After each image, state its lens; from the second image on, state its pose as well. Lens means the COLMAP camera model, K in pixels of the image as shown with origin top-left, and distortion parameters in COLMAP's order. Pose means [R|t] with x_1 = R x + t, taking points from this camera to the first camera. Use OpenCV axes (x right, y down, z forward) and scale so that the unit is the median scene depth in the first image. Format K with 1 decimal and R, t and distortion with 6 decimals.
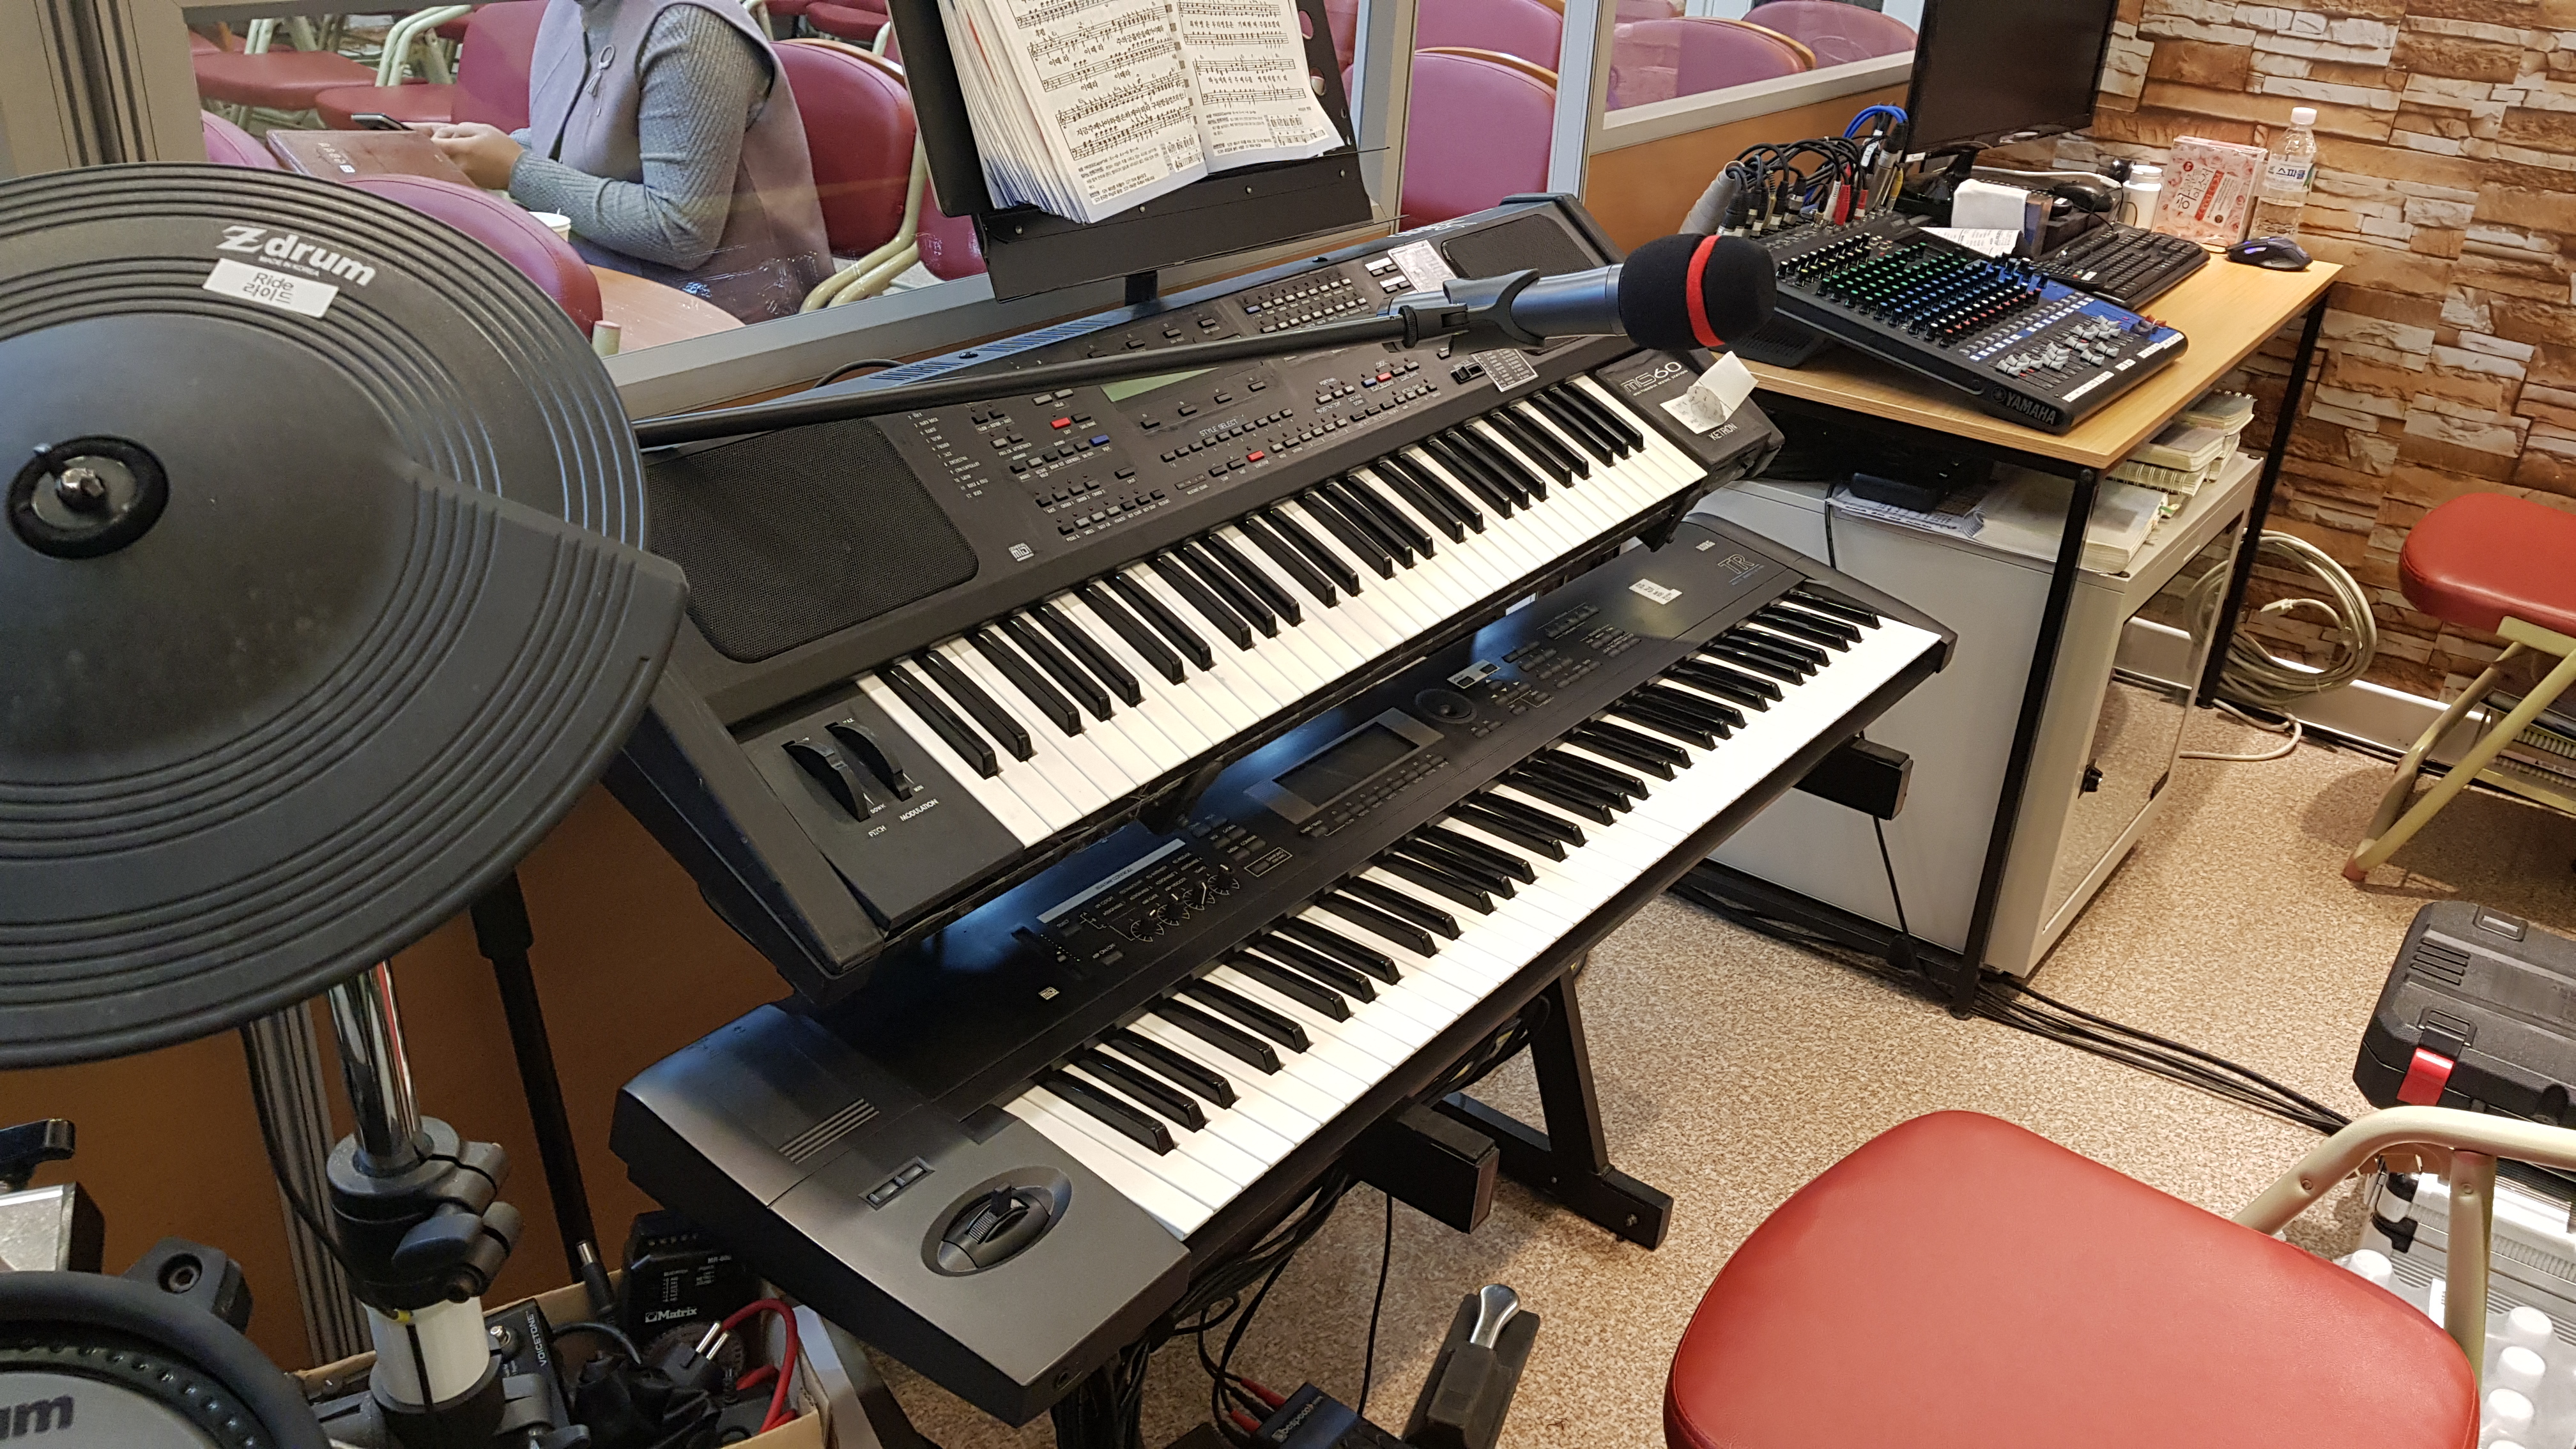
lens RADIAL K [[2053.0, 0, 1288.0], [0, 2053.0, 724.5], [0, 0, 1]] dist [0.068198, -0.124251]
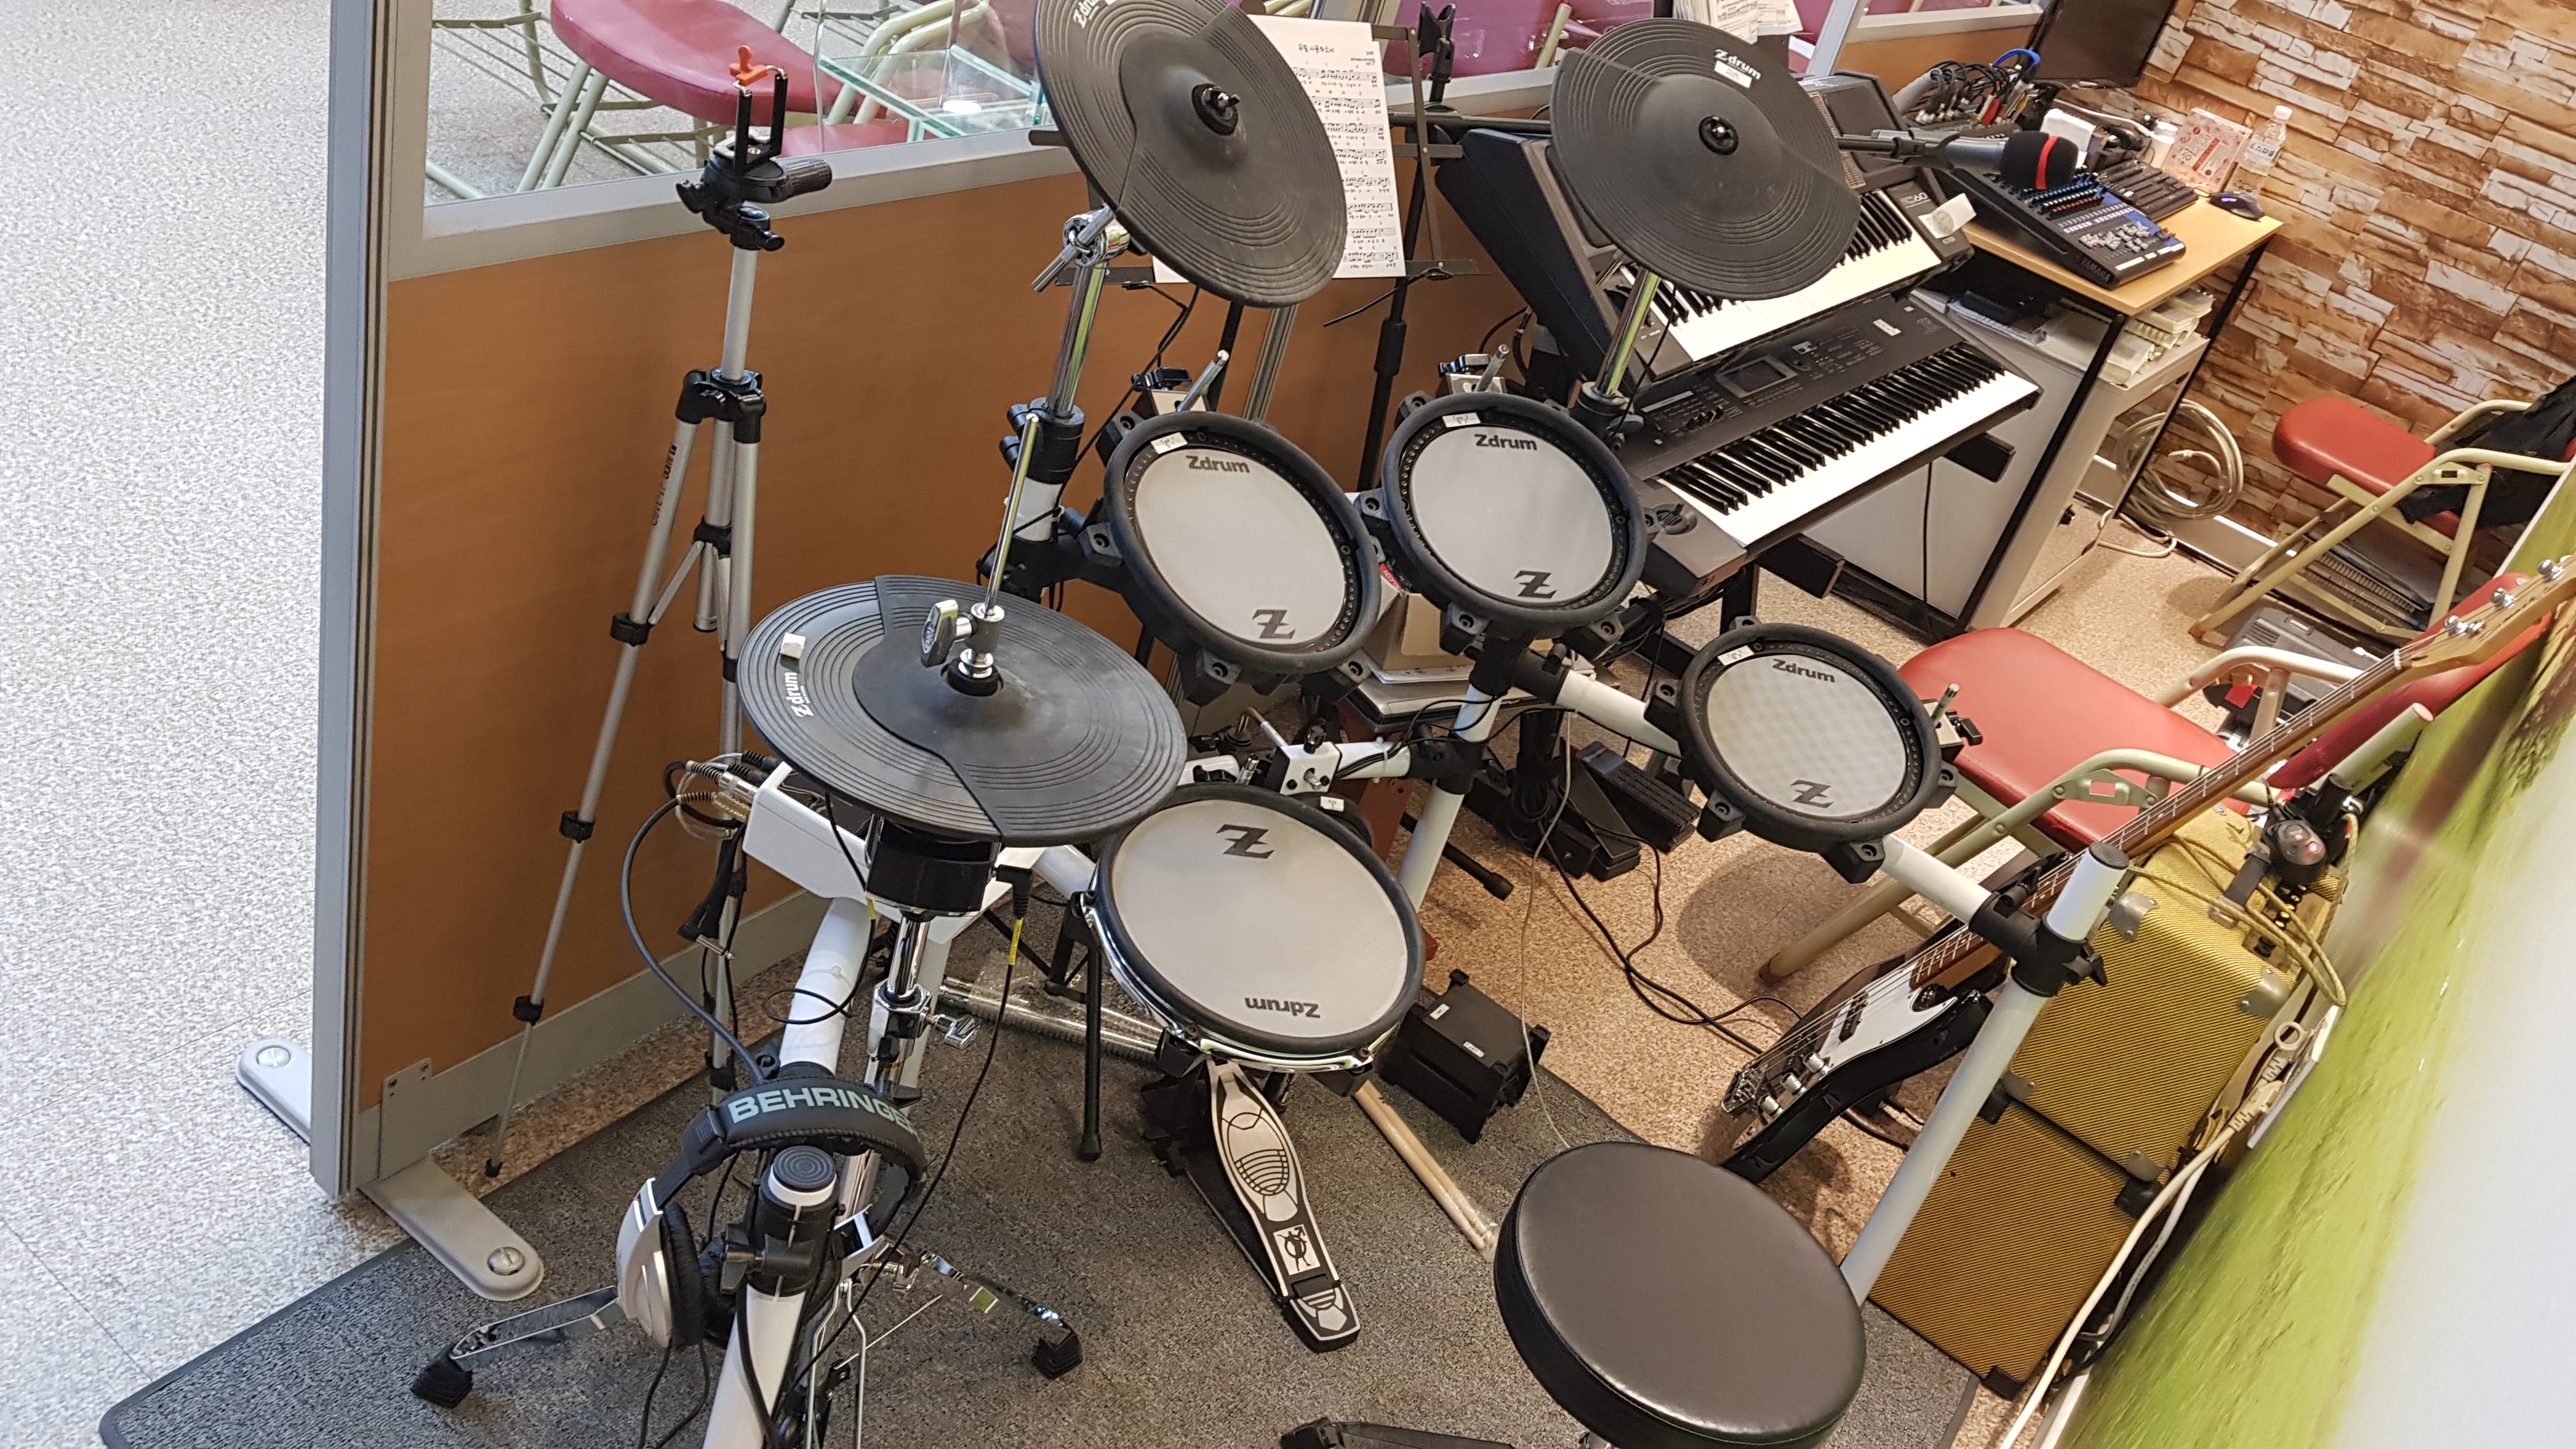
lens RADIAL K [[2053.0, 0, 1288.0], [0, 2053.0, 724.5], [0, 0, 1]] dist [0.068198, -0.124251]
pose [[0.978426, 0.179513, 0.102264, -0.252572], [-0.189433, 0.977059, 0.097317, 0.109878], [-0.082449, -0.114590, 0.989986, -0.408393]]
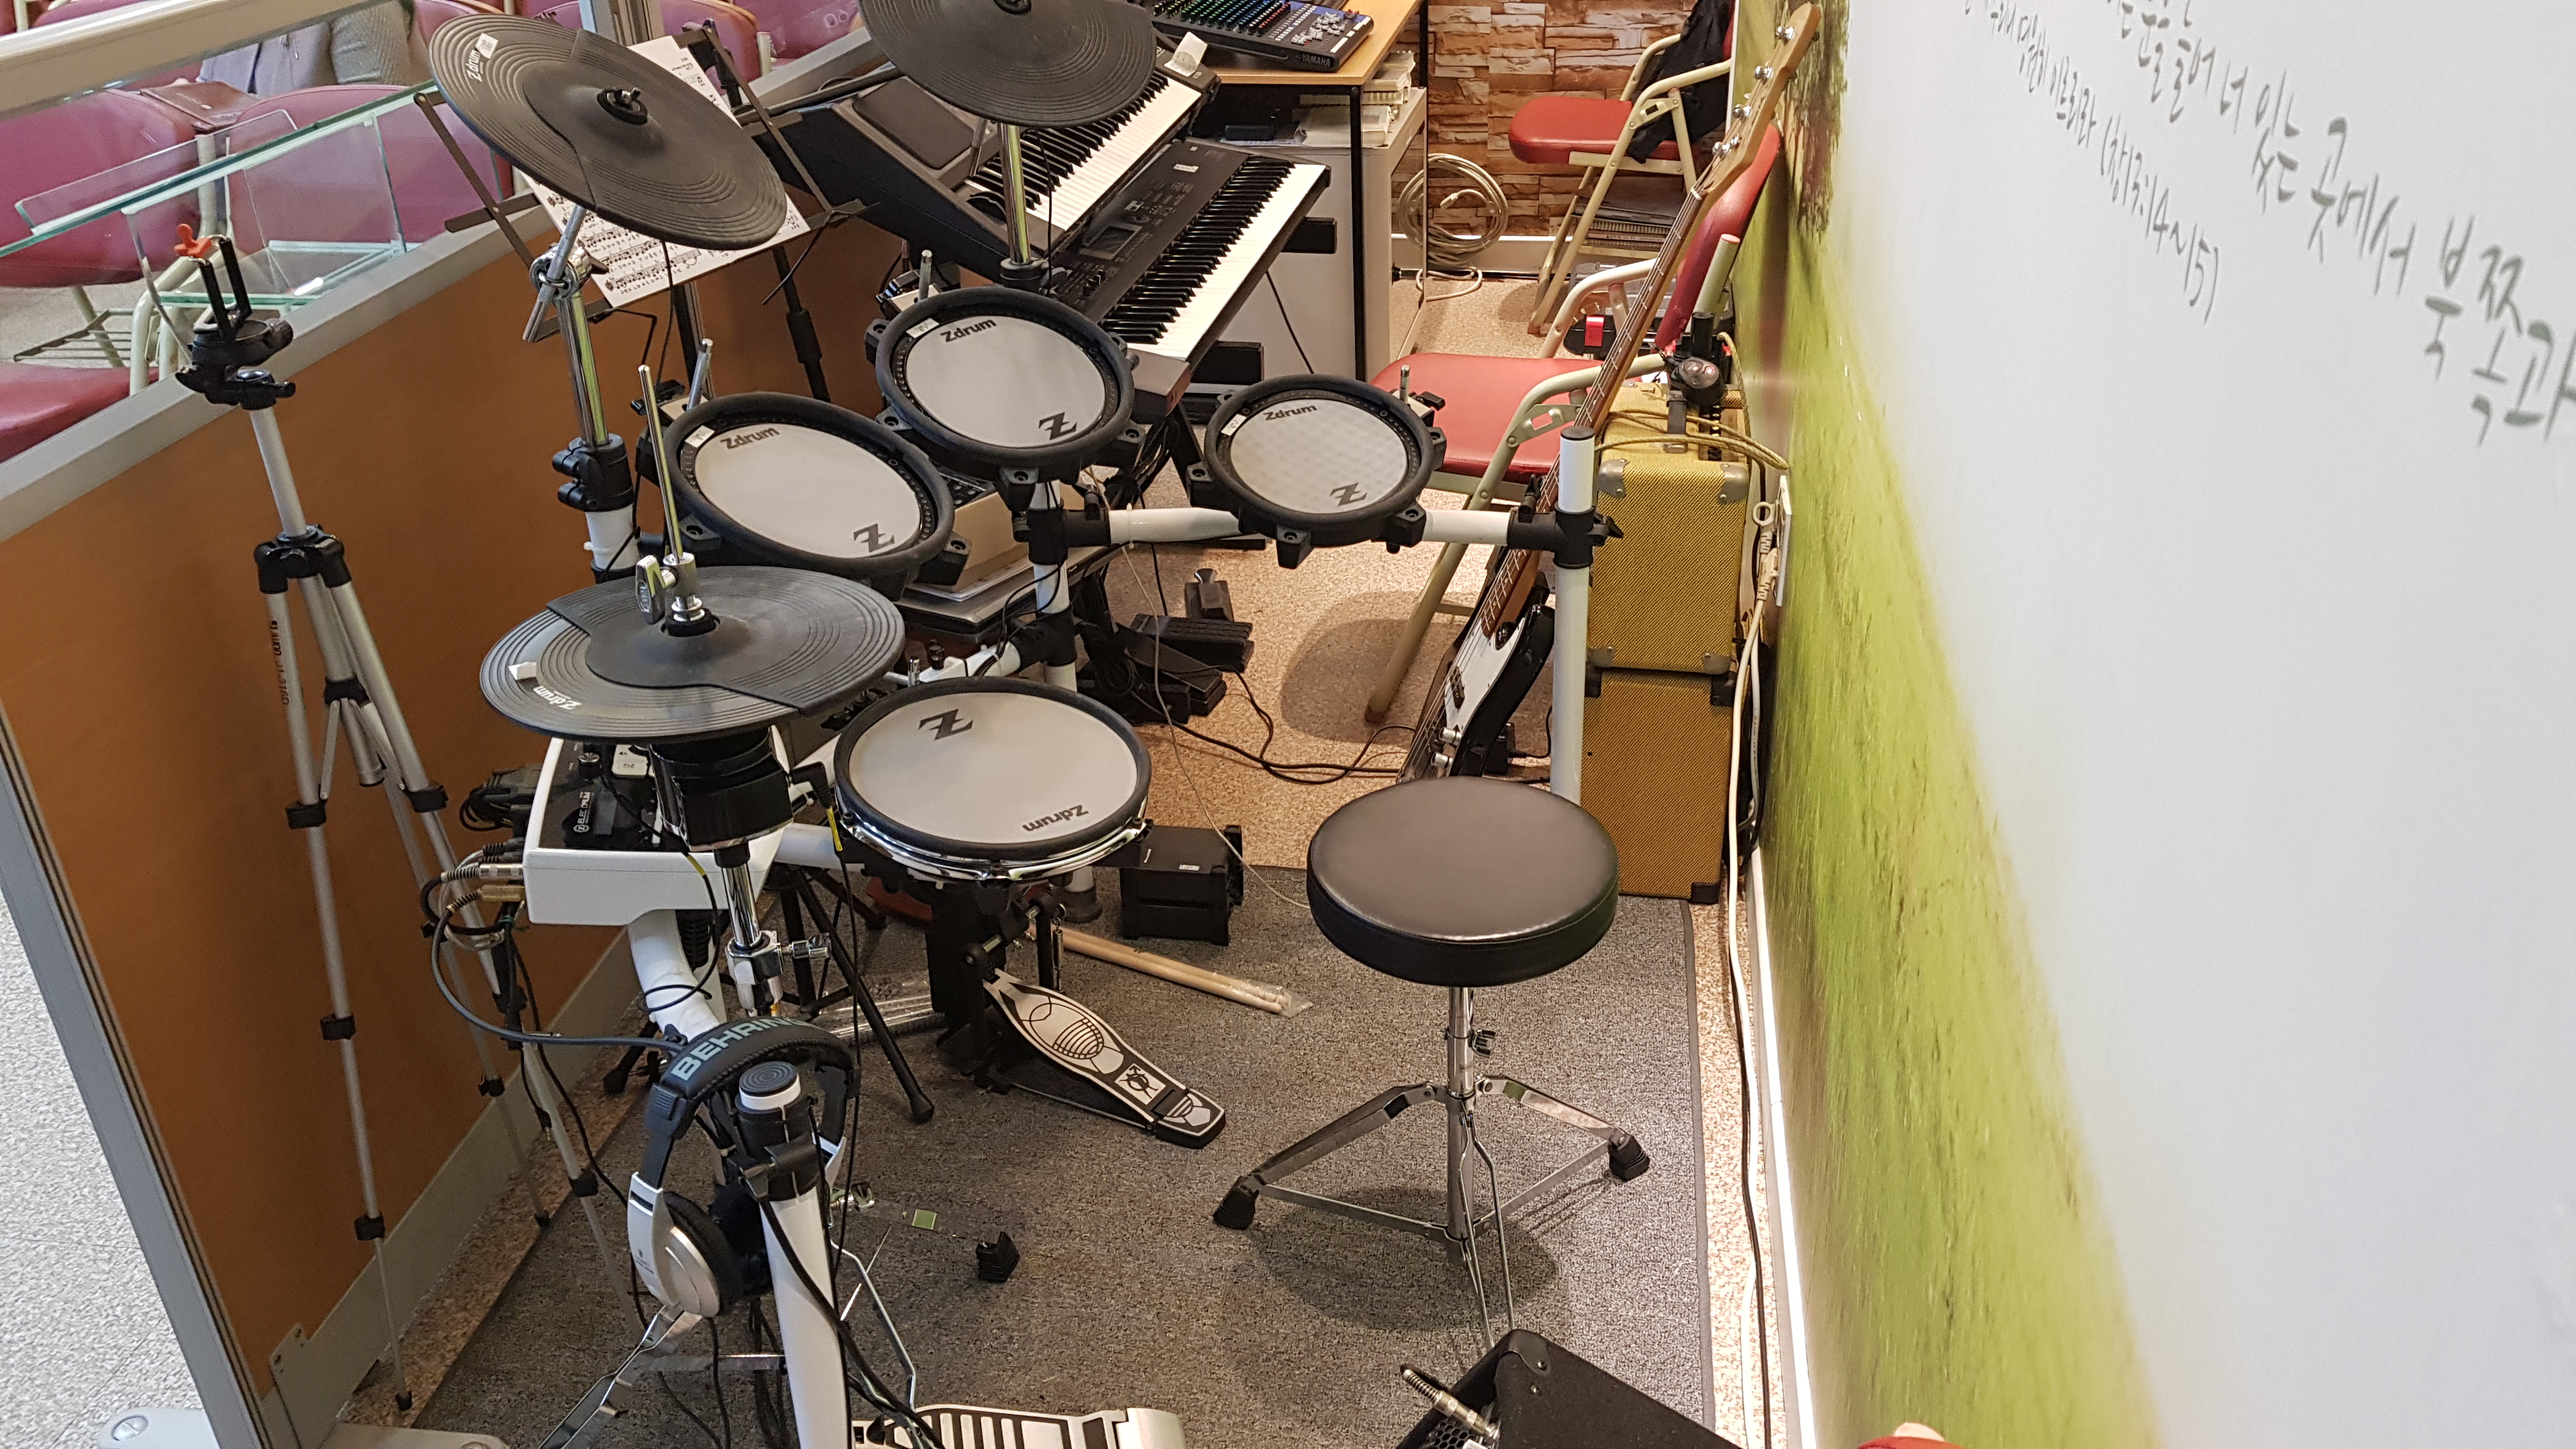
lens RADIAL K [[2040.9, 0, 1329.4], [0, 2040.9, 724.1], [0, 0, 1]] dist [0.137795, -0.290572]
pose [[0.887236, -0.286946, 0.361213, -0.321253], [0.271858, 0.957820, 0.093134, 0.170768], [-0.372701, 0.015567, 0.927821, -0.474679]]
